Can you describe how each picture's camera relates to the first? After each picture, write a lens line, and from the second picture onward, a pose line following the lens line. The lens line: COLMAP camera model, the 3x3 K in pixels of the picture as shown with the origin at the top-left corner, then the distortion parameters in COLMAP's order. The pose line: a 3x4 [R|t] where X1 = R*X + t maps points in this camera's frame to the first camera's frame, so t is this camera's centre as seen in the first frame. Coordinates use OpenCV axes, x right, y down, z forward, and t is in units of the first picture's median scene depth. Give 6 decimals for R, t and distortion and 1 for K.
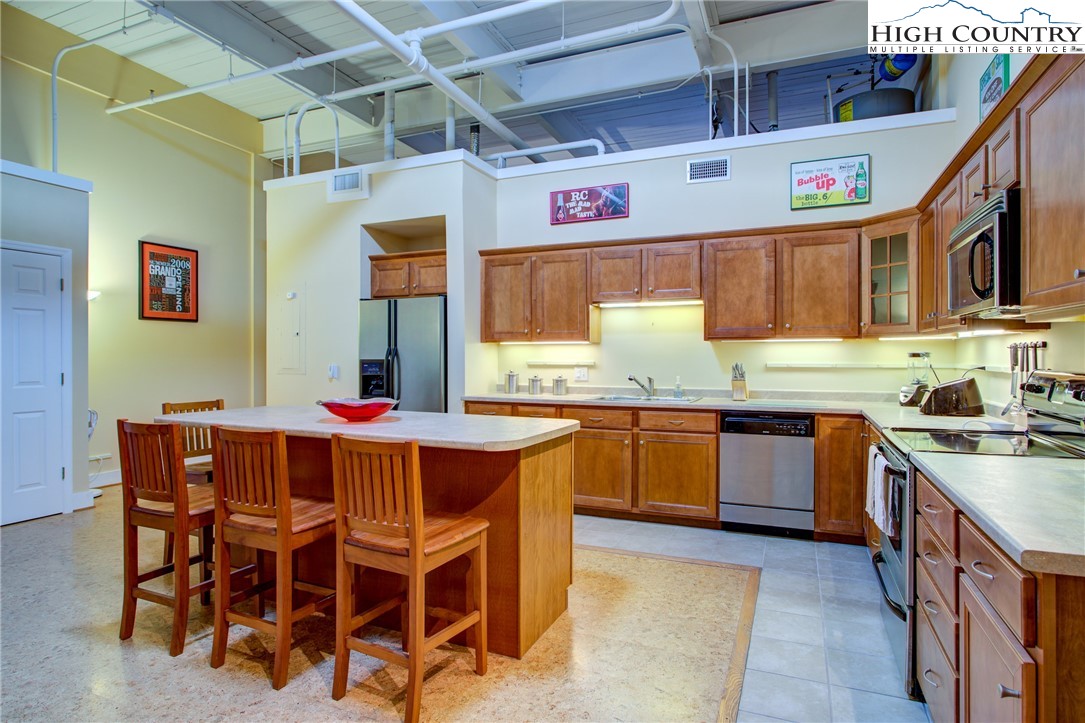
lens RADIAL K [[601.3, 0, 549.4], [0, 601.3, 358.8], [0, 0, 1]] dist [-0.006774, 0.000928]
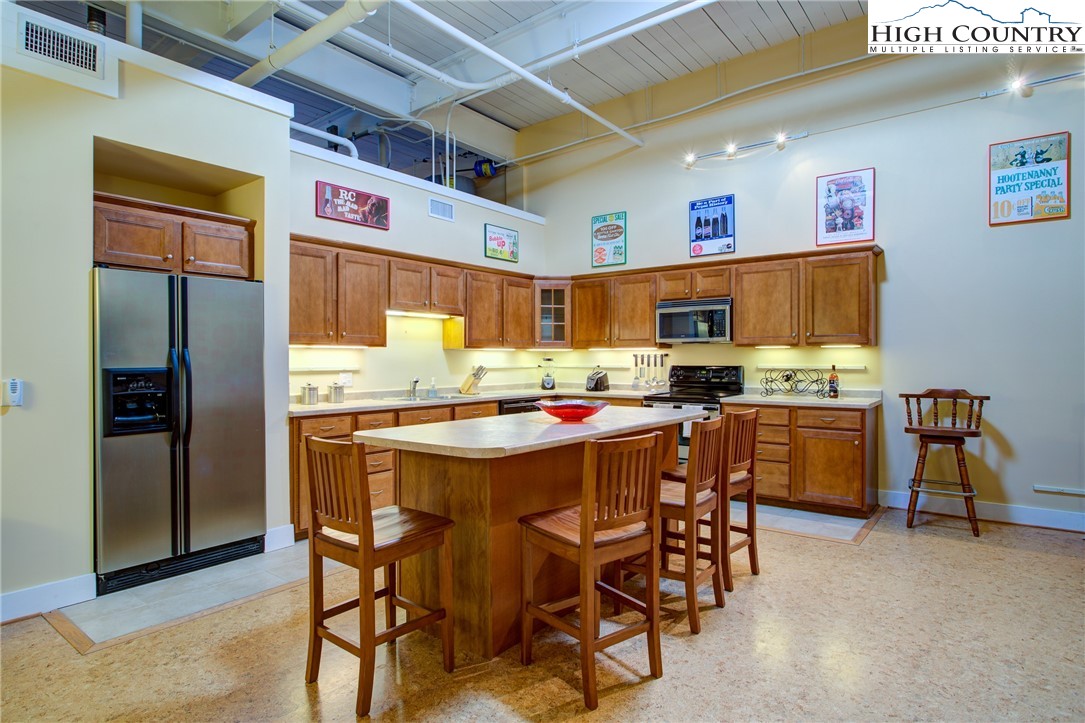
lens RADIAL K [[601.3, 0, 549.4], [0, 601.3, 358.8], [0, 0, 1]] dist [-0.006774, 0.000928]
pose [[0.238522, 0.000158, 0.971137, -0.860579], [0.008017, 0.999966, -0.002132, -0.004039], [-0.971104, 0.008294, 0.238512, 0.484894]]
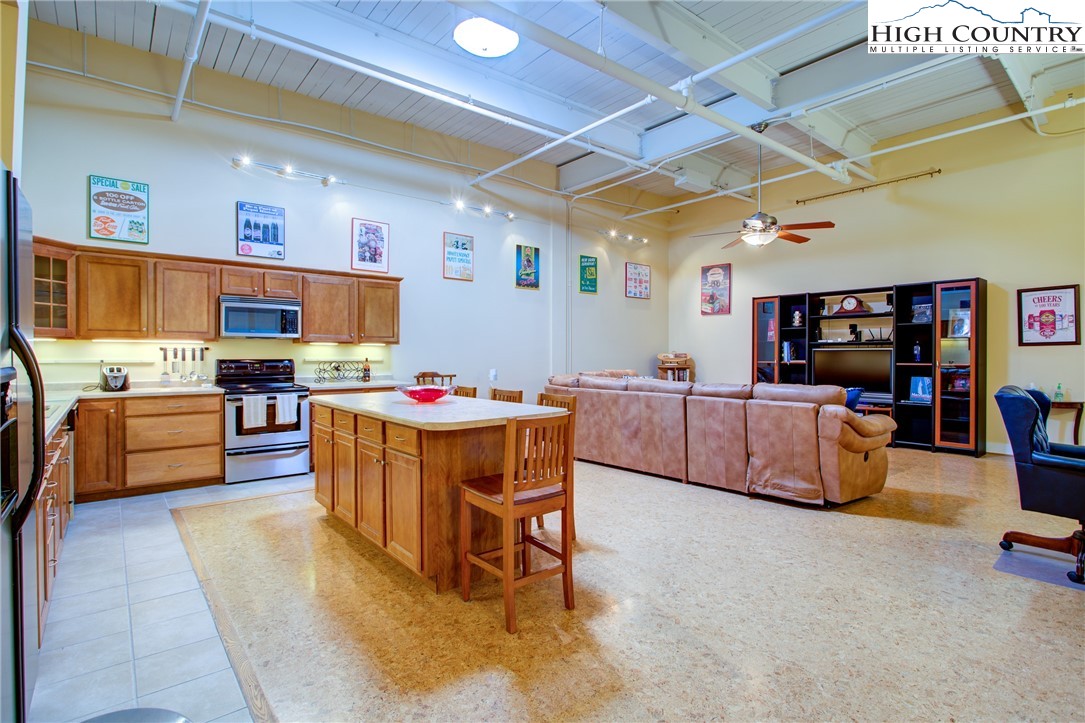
lens RADIAL K [[524.1, 0, 543.7], [0, 524.1, 356.9], [0, 0, 1]] dist [0.011794, 0.000022]
pose [[-0.890858, -0.003576, 0.454267, -0.680369], [0.001270, 0.999946, 0.010362, -0.006257], [-0.454279, 0.009808, -0.890805, 1.214043]]
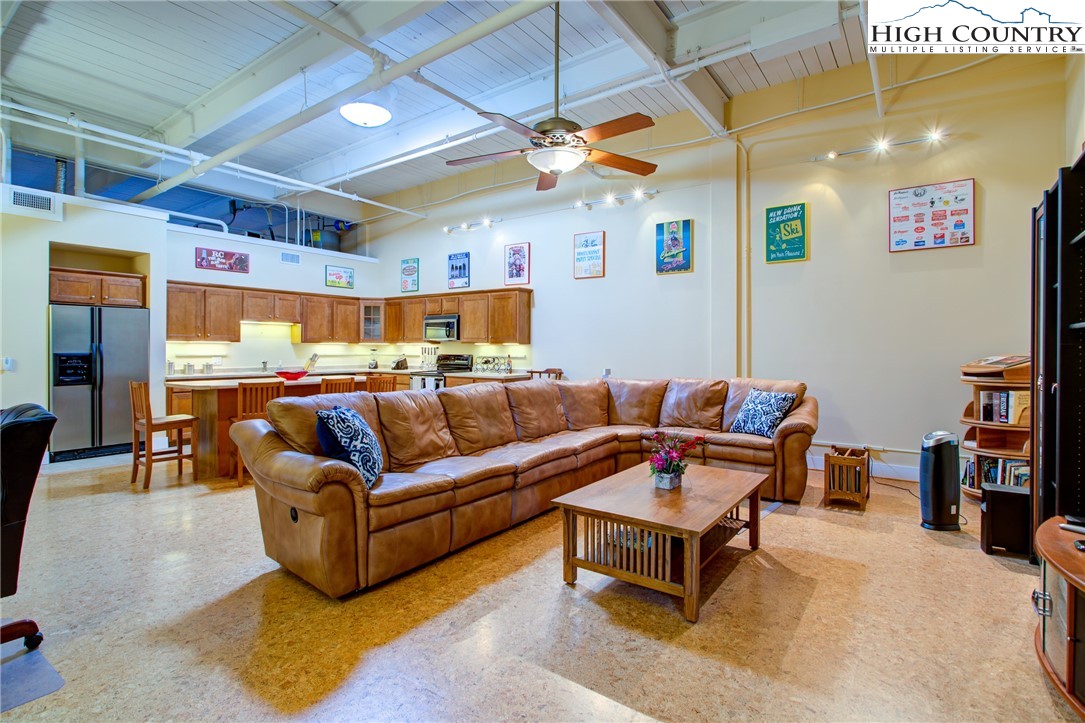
lens RADIAL K [[532.5, 0, 559.8], [0, 532.5, 350.0], [0, 0, 1]] dist [-0.000734, -0.000337]
pose [[0.191719, -0.001365, 0.981449, -1.297406], [-0.000010, 0.999999, 0.001393, -0.007915], [-0.981450, -0.000277, 0.191719, -0.230554]]
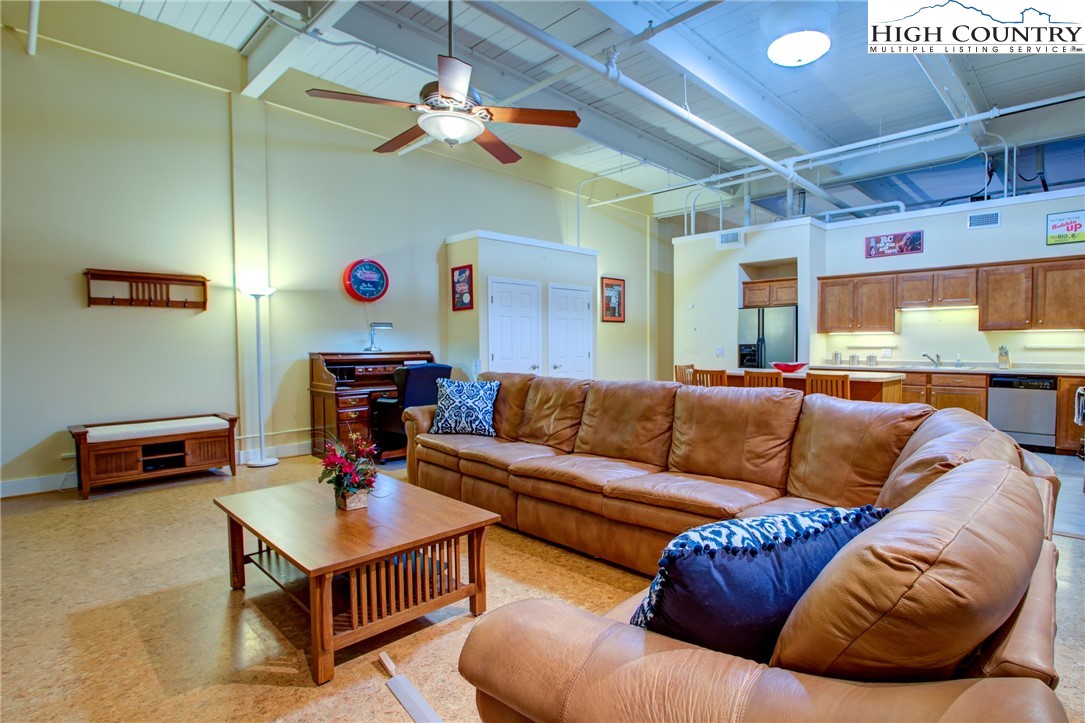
lens RADIAL K [[556.6, 0, 589.8], [0, 556.6, 362.9], [0, 0, 1]] dist [-0.007235, -0.000598]
pose [[0.937419, 0.007740, -0.348116, -0.180847], [0.003967, 0.999451, 0.032904, 0.000833], [0.348180, -0.032225, 0.936874, -0.681163]]
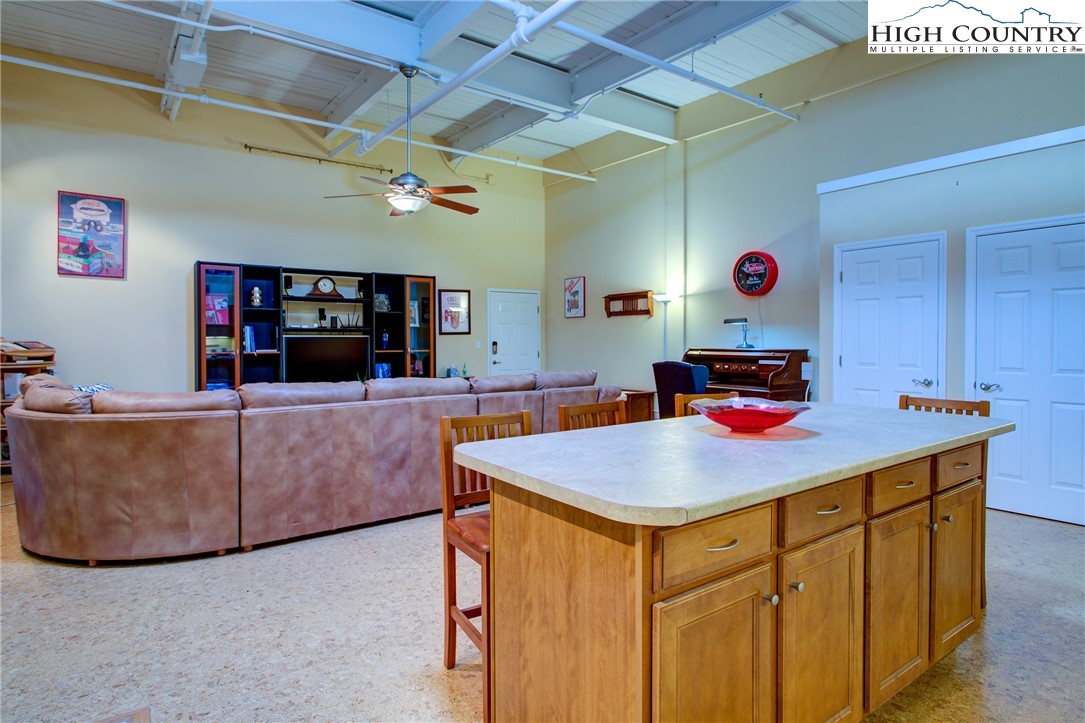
lens RADIAL K [[583.4, 0, 542.5], [0, 583.4, 361.5], [0, 0, 1]] dist [-0.010647, 0.000867]
pose [[-0.518215, 0.031102, -0.854684, 0.257796], [-0.002499, 0.999279, 0.037879, -0.004299], [0.855246, 0.021765, -0.517764, 0.718288]]
